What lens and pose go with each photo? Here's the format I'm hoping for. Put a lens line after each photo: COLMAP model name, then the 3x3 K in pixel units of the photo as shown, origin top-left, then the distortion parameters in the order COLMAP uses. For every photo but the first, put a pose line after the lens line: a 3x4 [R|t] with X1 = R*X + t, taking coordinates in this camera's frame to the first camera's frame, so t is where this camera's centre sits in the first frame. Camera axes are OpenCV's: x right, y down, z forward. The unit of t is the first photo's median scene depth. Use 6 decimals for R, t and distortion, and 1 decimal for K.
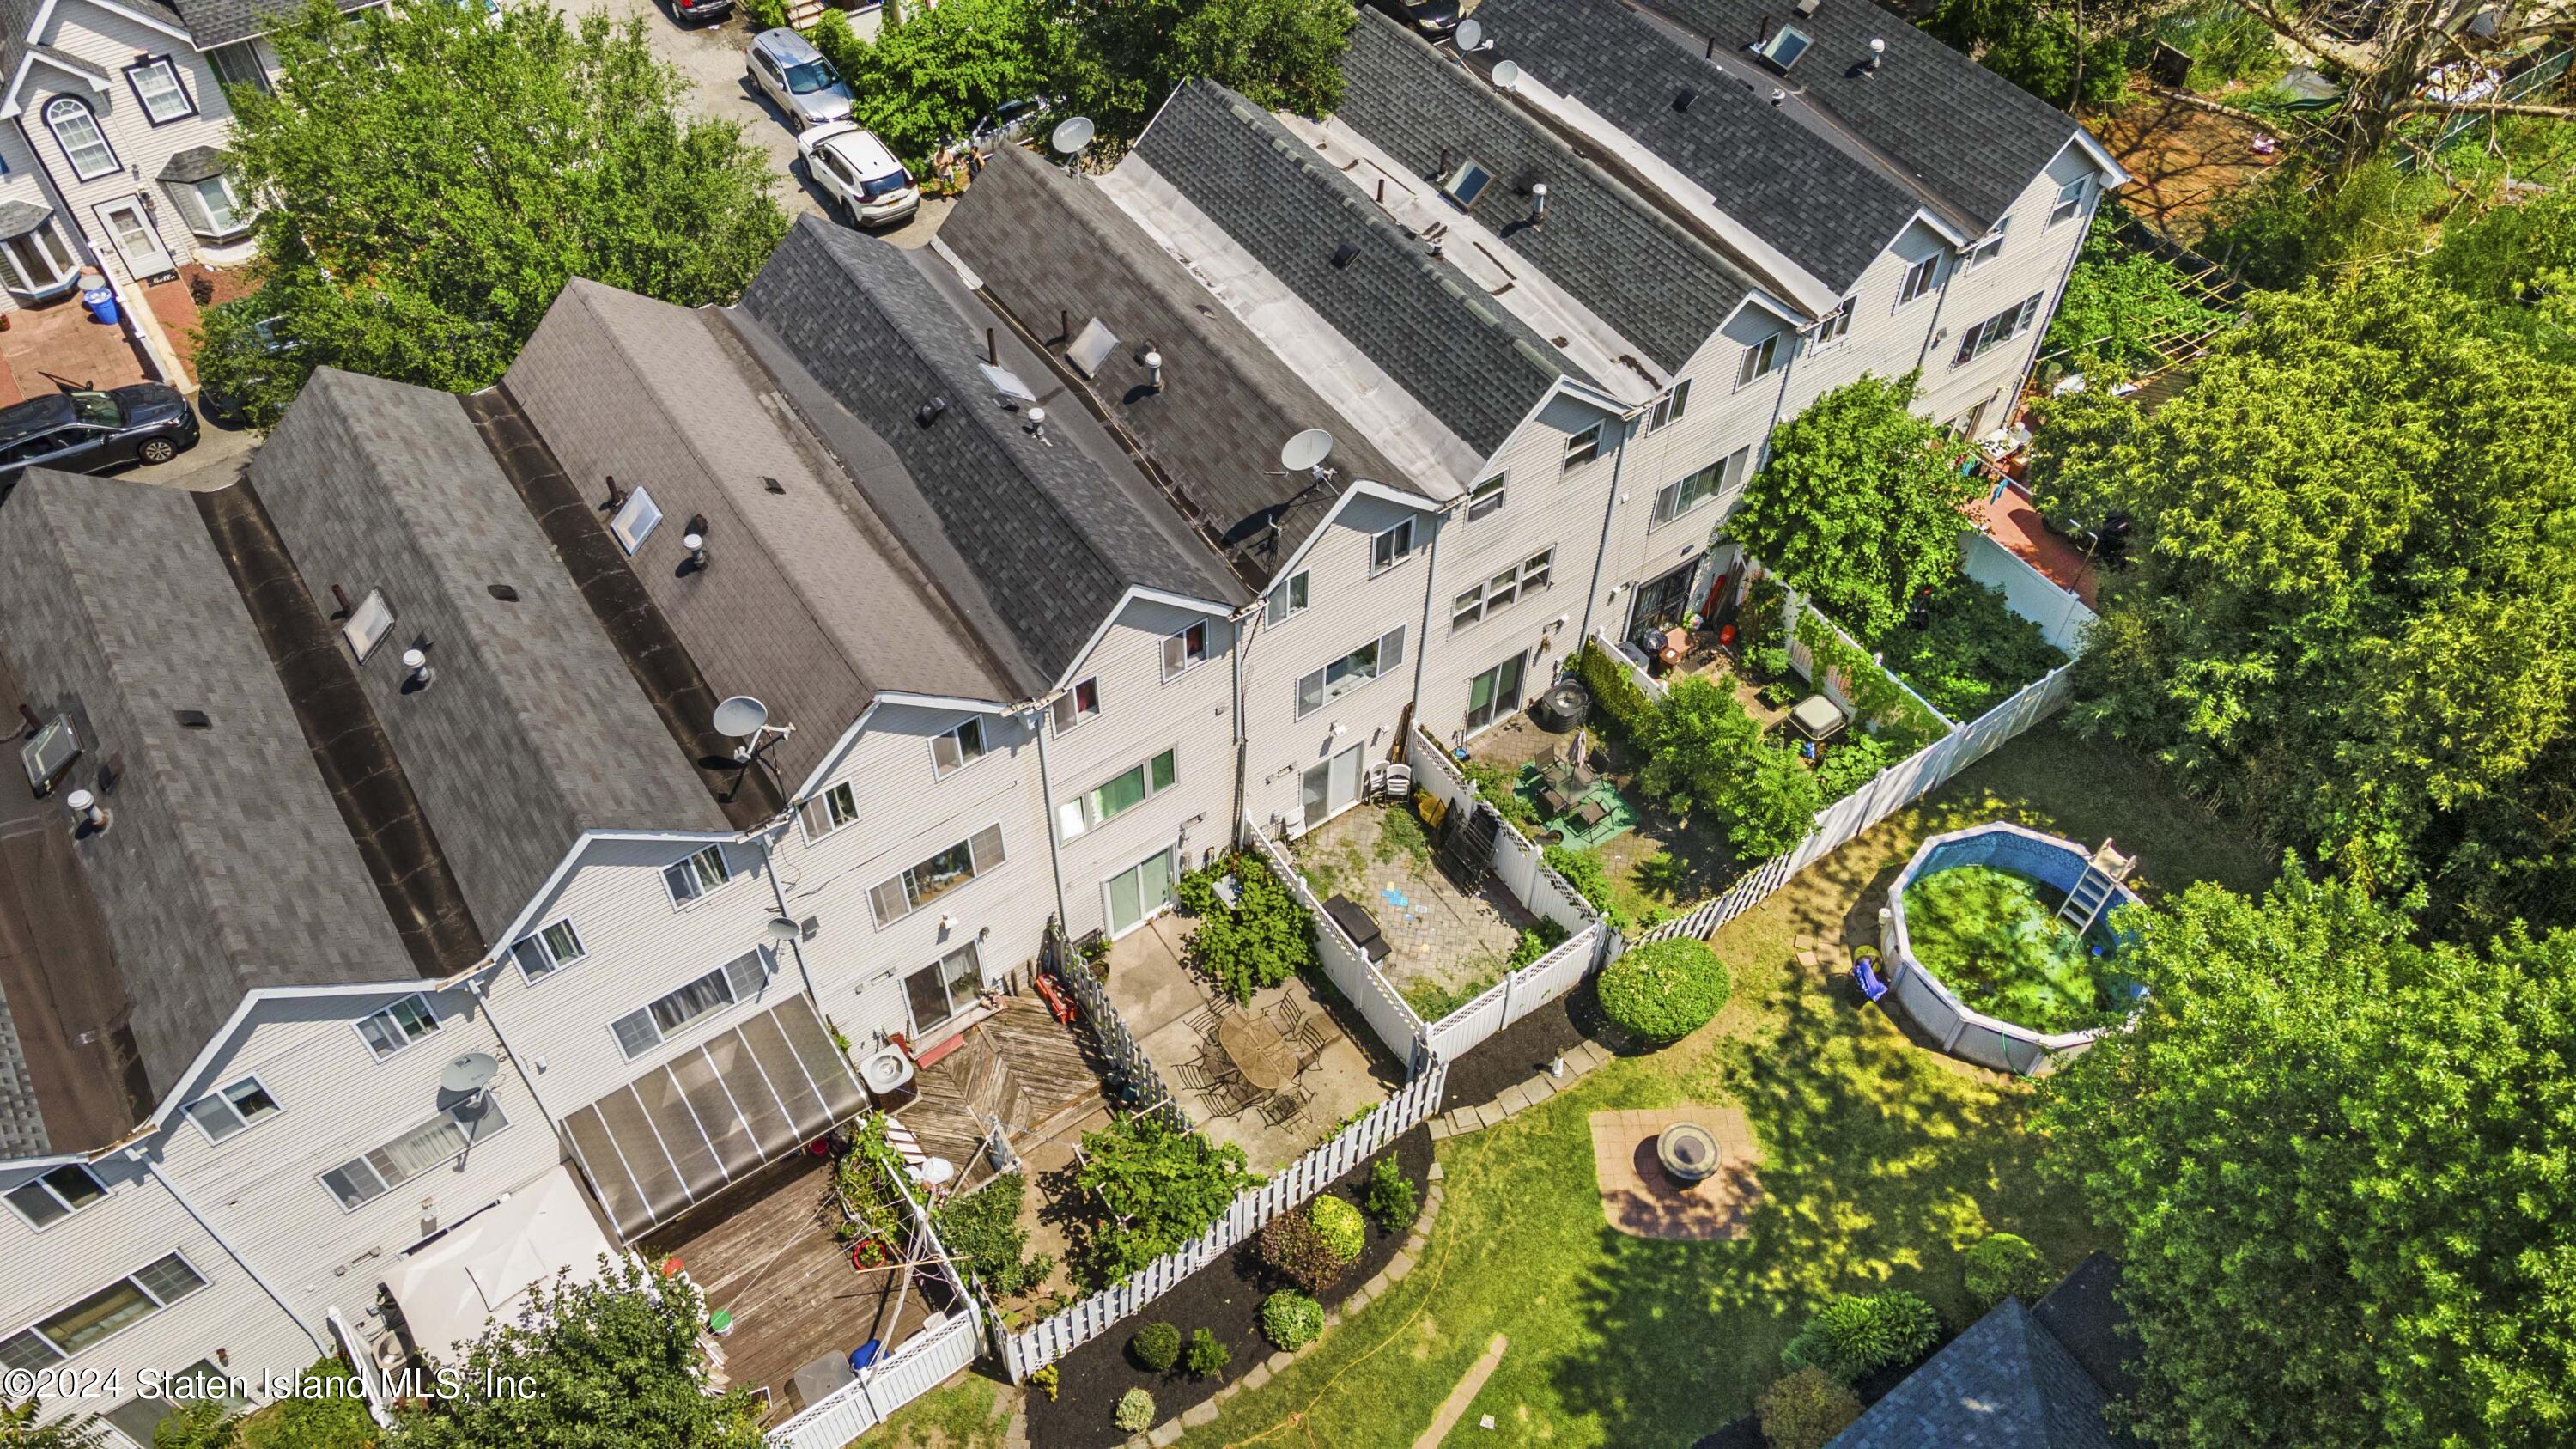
lens RADIAL K [[1885.8, 0, 1260.7], [0, 1885.8, 719.7], [0, 0, 1]] dist [0.037582, -0.005216]
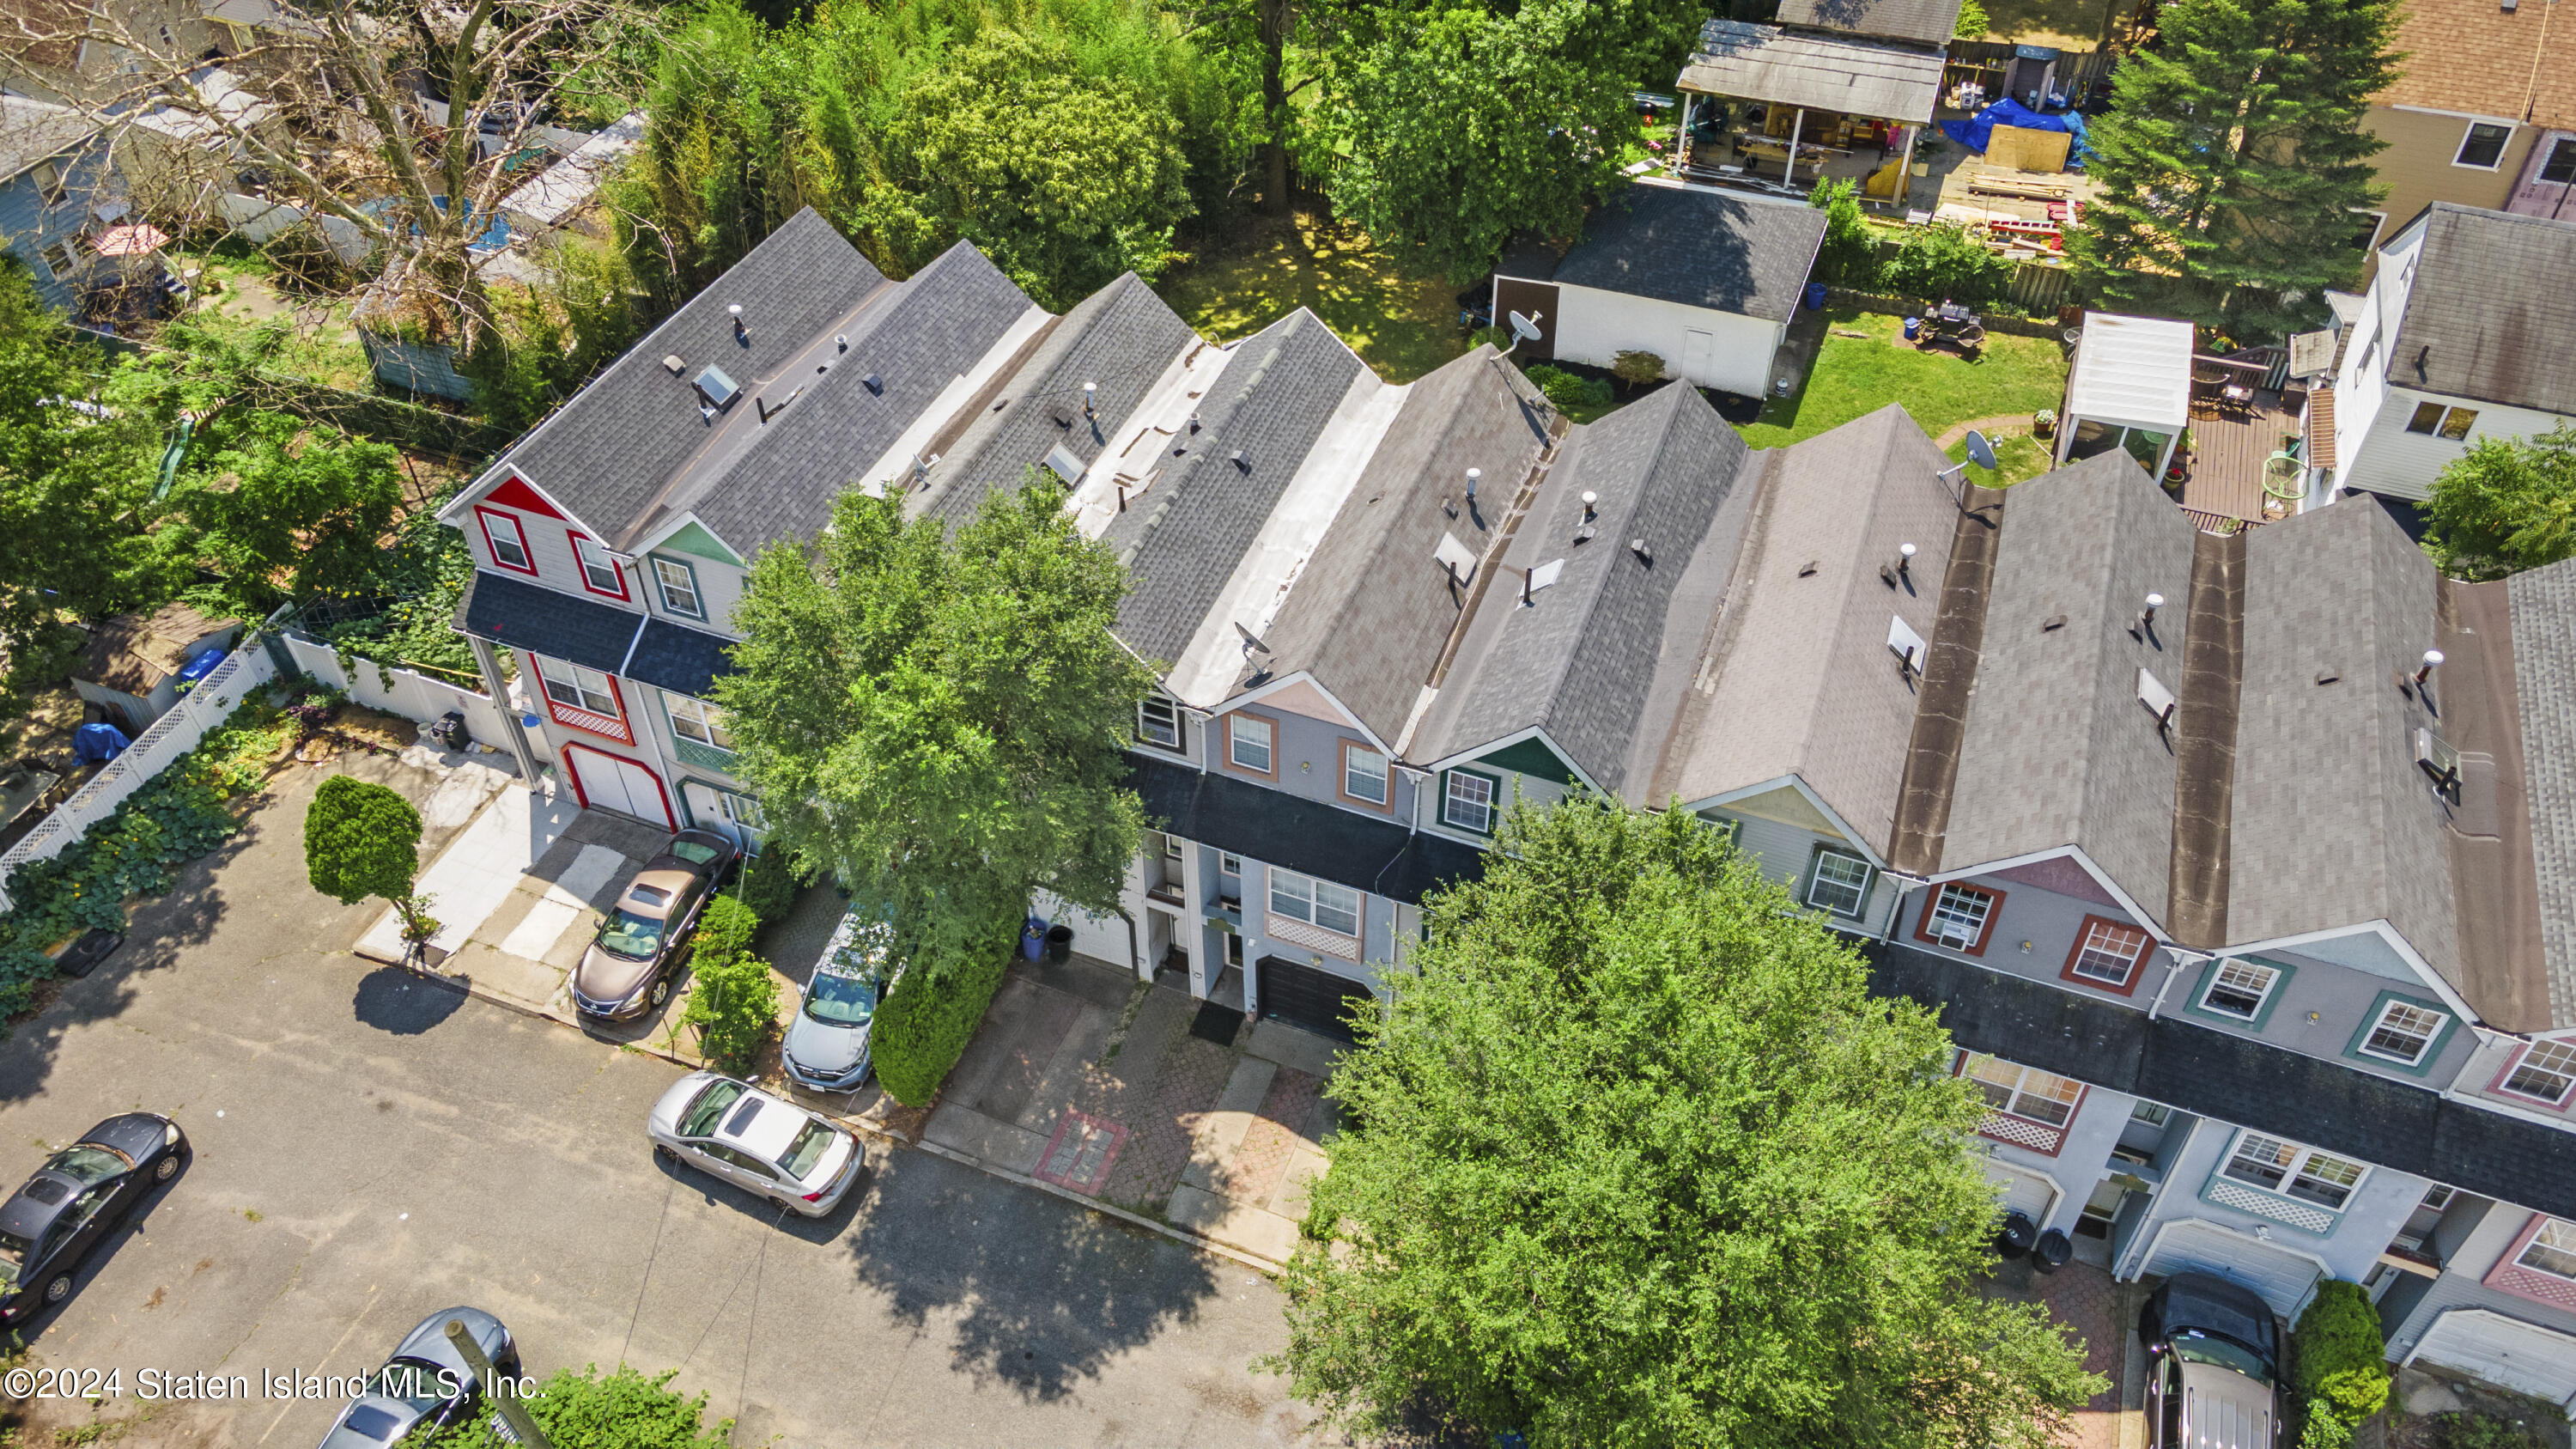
lens RADIAL K [[1884.6, 0, 1272.5], [0, 1884.6, 714.7], [0, 0, 1]] dist [0.023494, 0.036421]
pose [[-0.558178, -0.567796, 0.605016, -0.743593], [0.640894, 0.168066, 0.749005, -1.071438], [-0.526965, 0.805830, 0.270087, 0.828288]]
